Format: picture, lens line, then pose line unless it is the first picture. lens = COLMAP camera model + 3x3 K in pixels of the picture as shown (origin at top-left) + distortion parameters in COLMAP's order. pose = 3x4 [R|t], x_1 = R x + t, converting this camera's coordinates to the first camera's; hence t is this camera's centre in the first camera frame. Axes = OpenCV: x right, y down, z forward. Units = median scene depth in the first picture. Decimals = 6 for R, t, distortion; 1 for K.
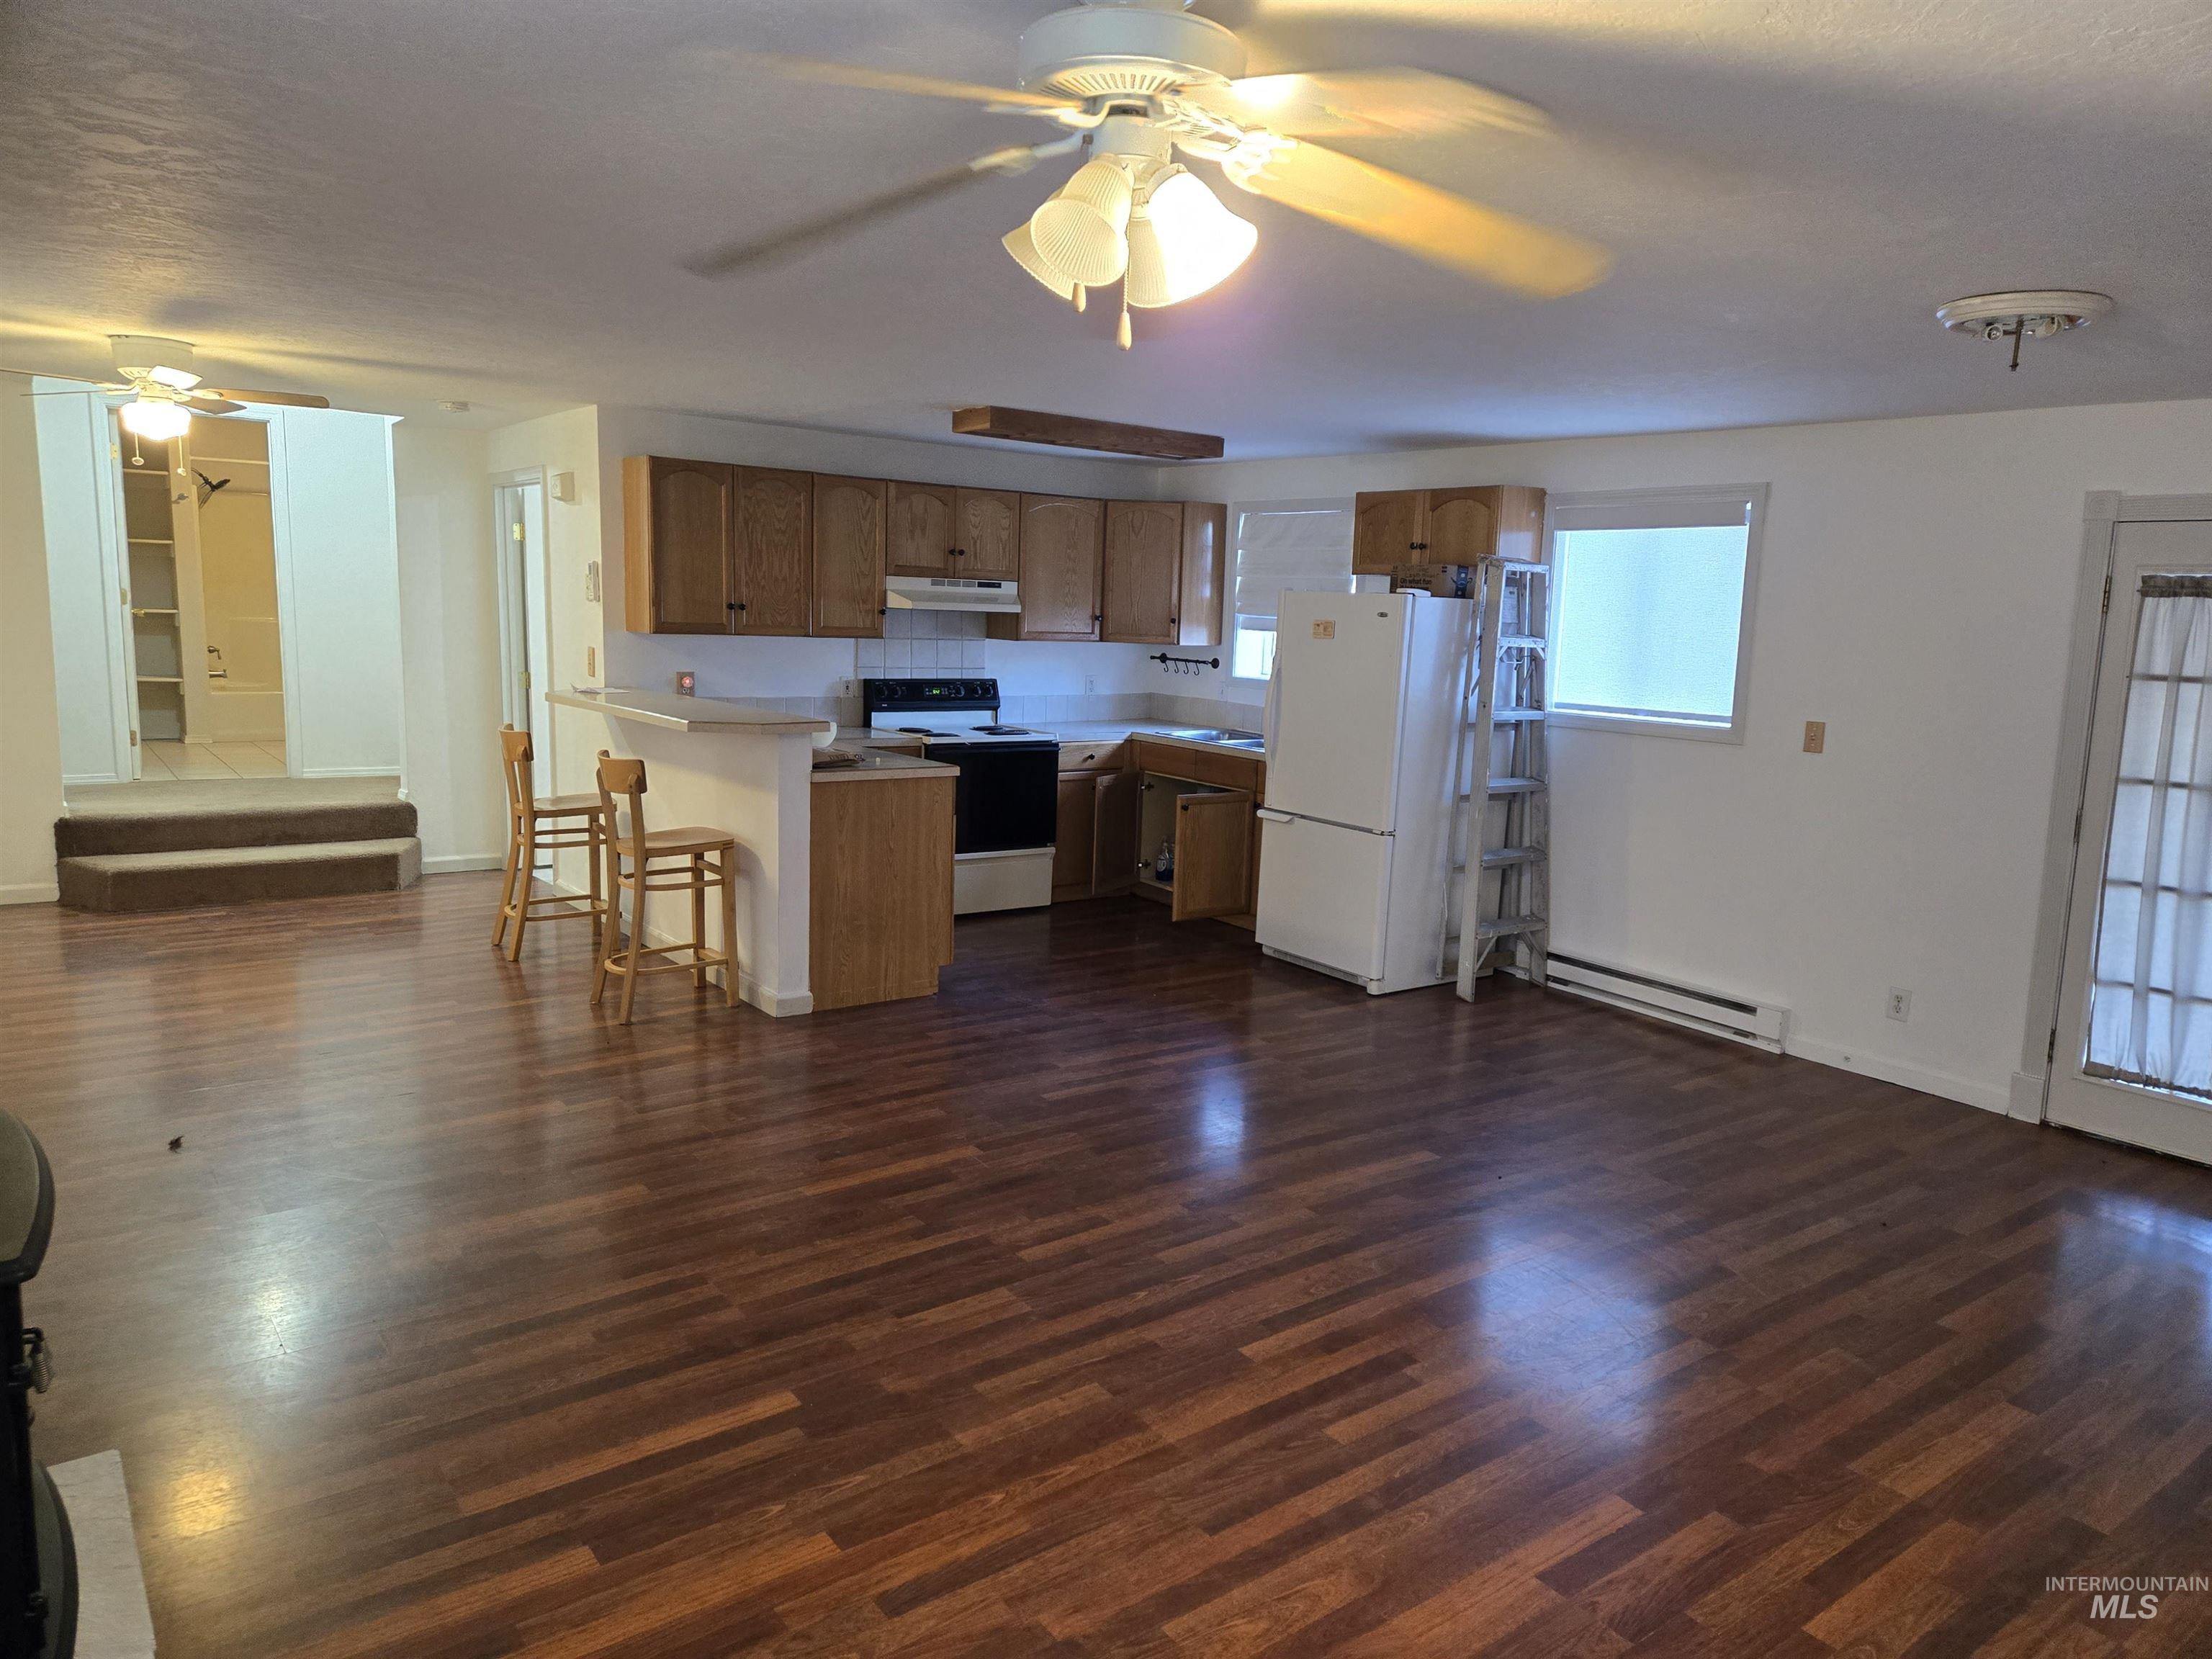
lens RADIAL K [[1525.8, 0, 1106.0], [0, 1525.8, 829.5], [0, 0, 1]] dist [0.084415, -0.074413]
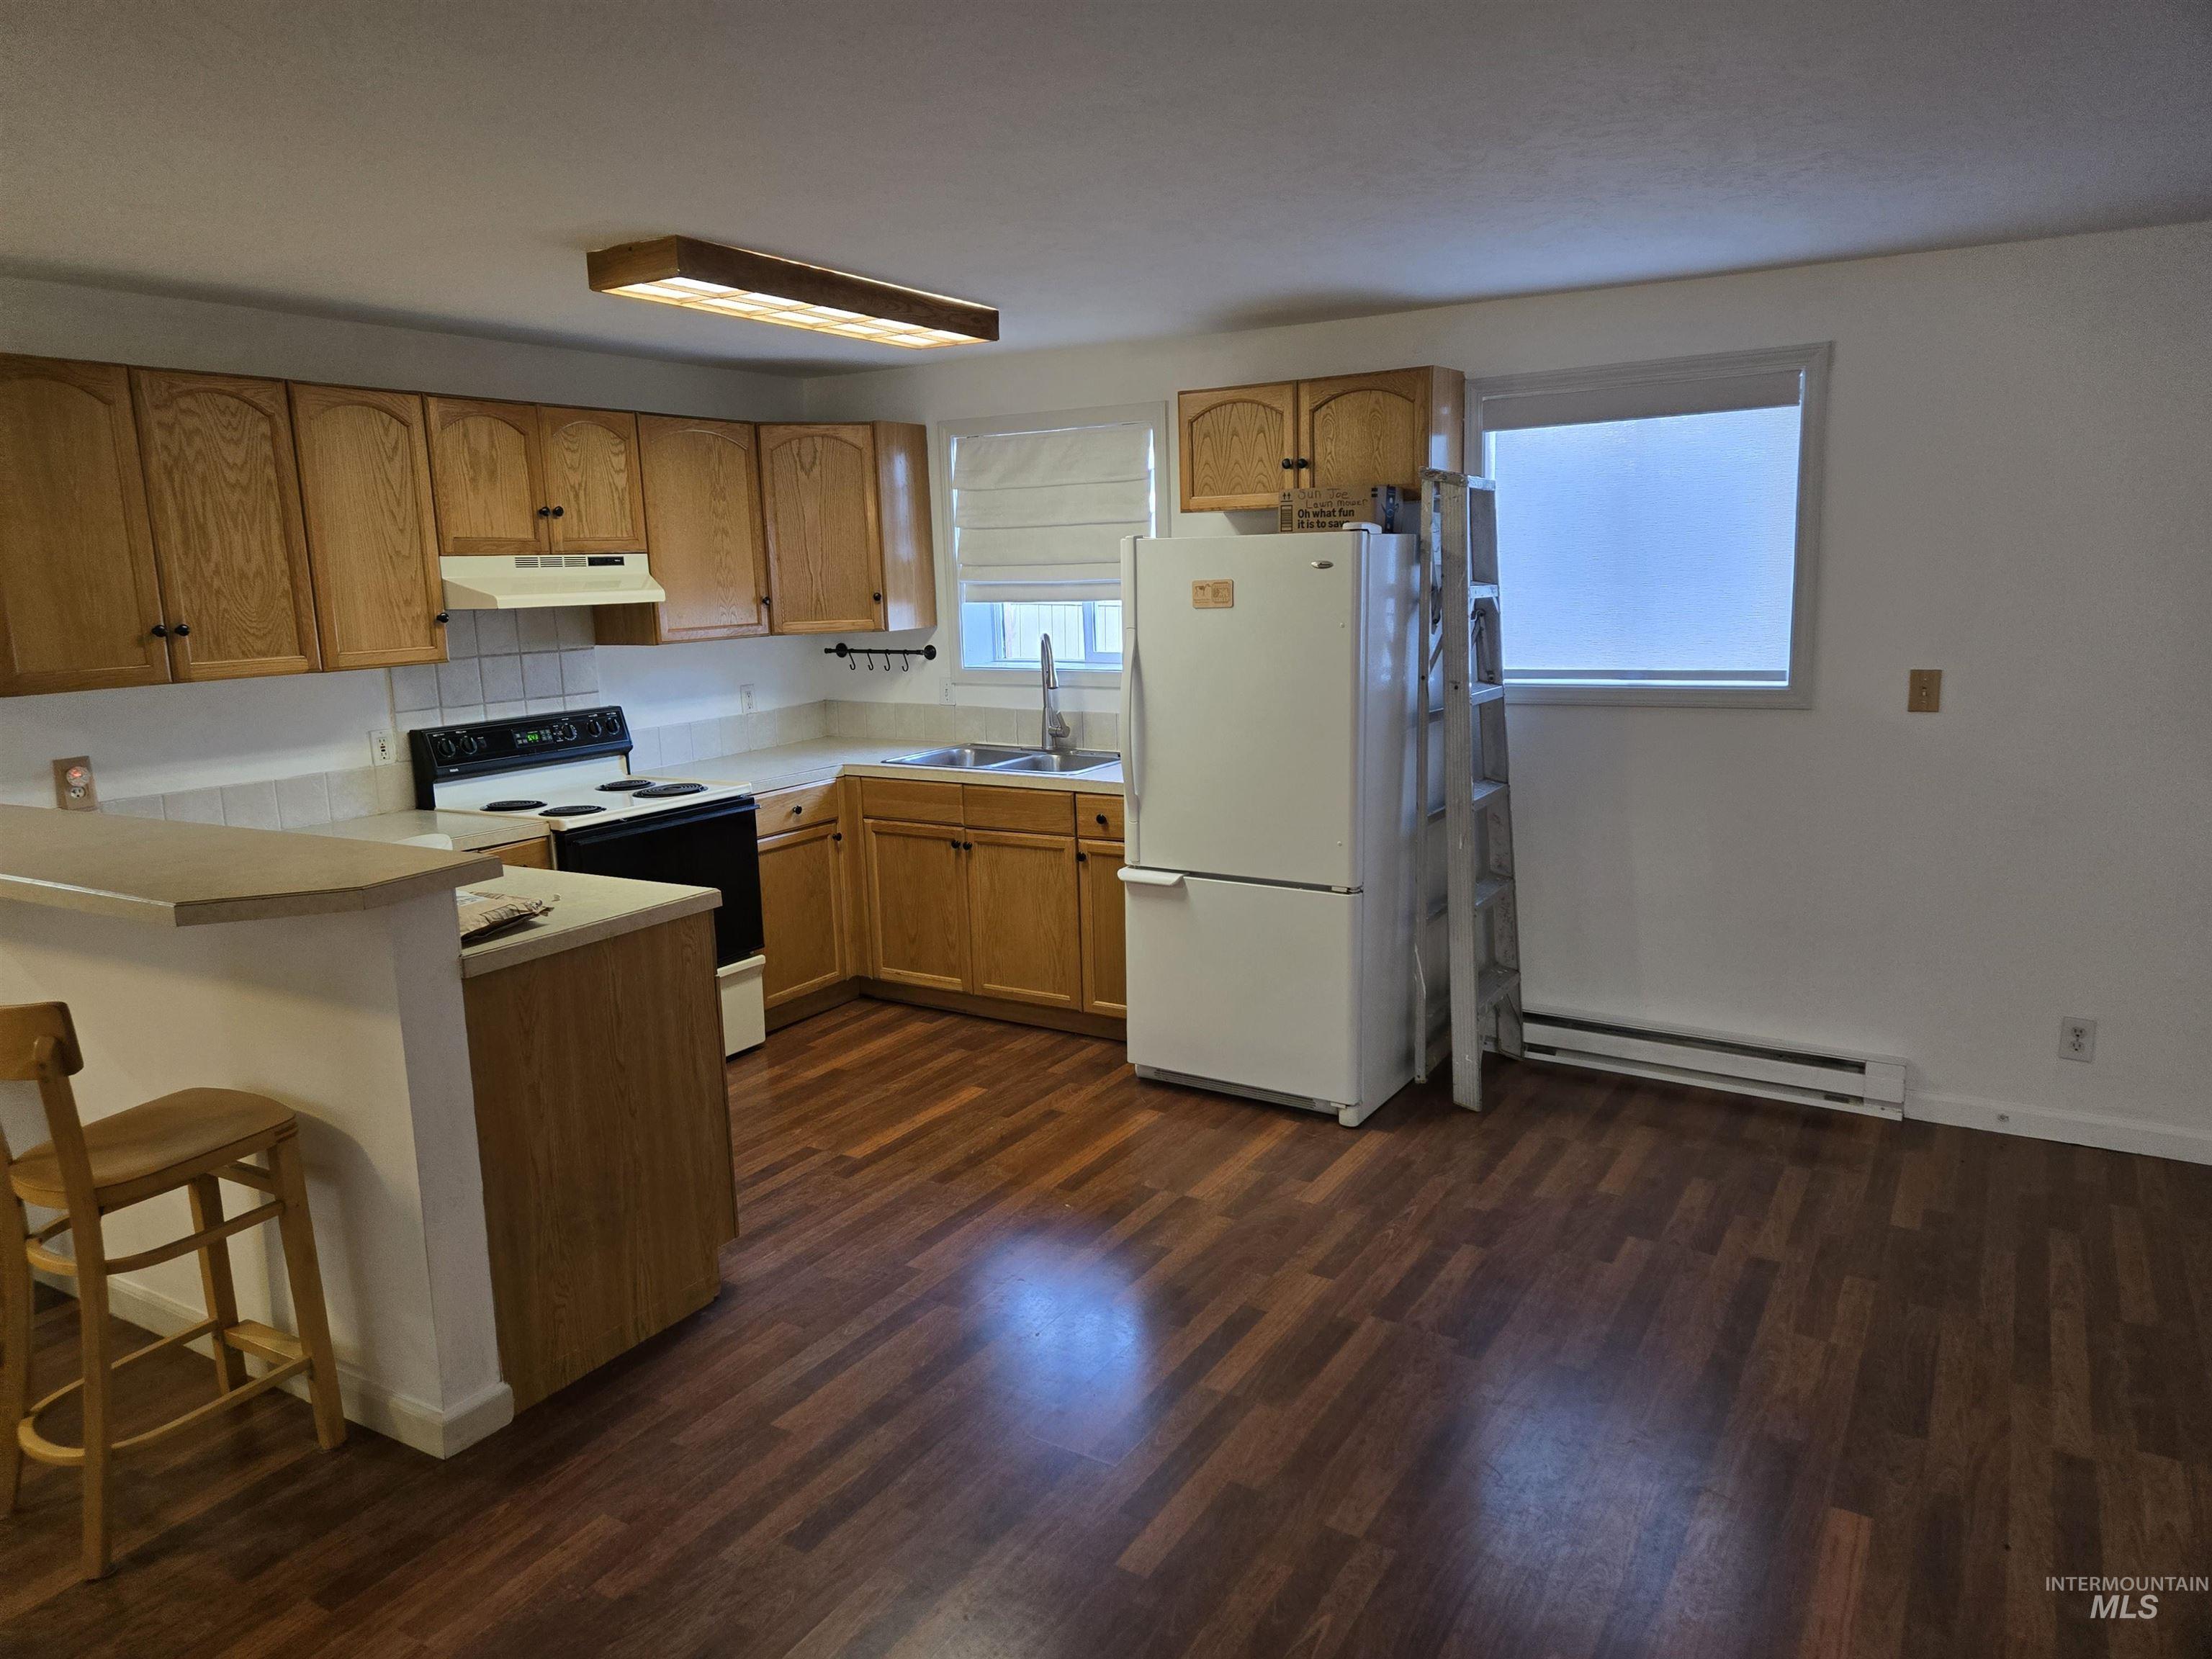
lens RADIAL K [[1525.8, 0, 1106.0], [0, 1525.8, 829.5], [0, 0, 1]] dist [0.084415, -0.074413]
pose [[0.928527, -0.128417, 0.348348, -0.142787], [0.119441, 0.991718, 0.047219, -0.065972], [-0.351526, -0.002237, 0.936175, 0.392908]]
